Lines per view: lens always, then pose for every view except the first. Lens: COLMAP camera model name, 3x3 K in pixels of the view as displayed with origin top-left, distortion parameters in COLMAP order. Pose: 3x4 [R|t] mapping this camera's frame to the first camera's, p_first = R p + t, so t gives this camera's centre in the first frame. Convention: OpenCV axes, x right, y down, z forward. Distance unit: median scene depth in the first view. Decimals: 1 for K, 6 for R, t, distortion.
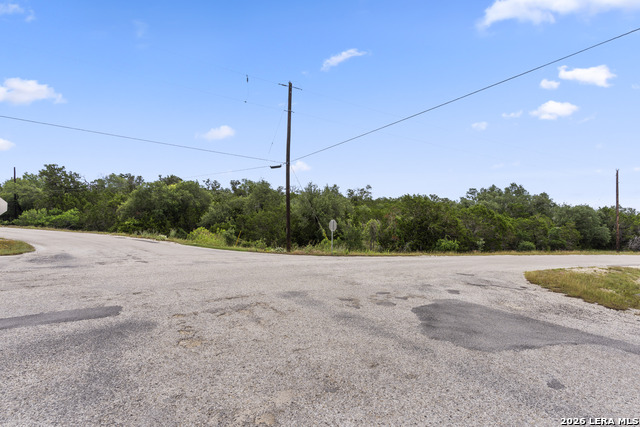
lens RADIAL K [[299.5, 0, 320.0], [0, 299.5, 213.5], [0, 0, 1]] dist [-0.002248, 0.000474]
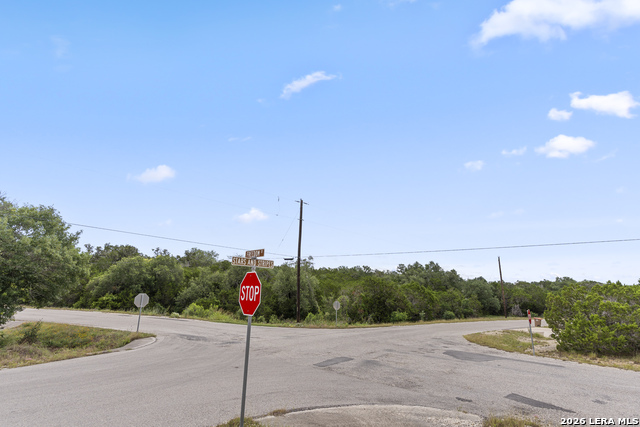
lens RADIAL K [[299.5, 0, 320.0], [0, 299.5, 213.5], [0, 0, 1]] dist [-0.002248, 0.000474]
pose [[0.969273, 0.060299, 0.238483, -0.190531], [-0.008663, 0.977257, -0.211883, -0.040337], [-0.245836, 0.203306, 0.947751, -0.191300]]
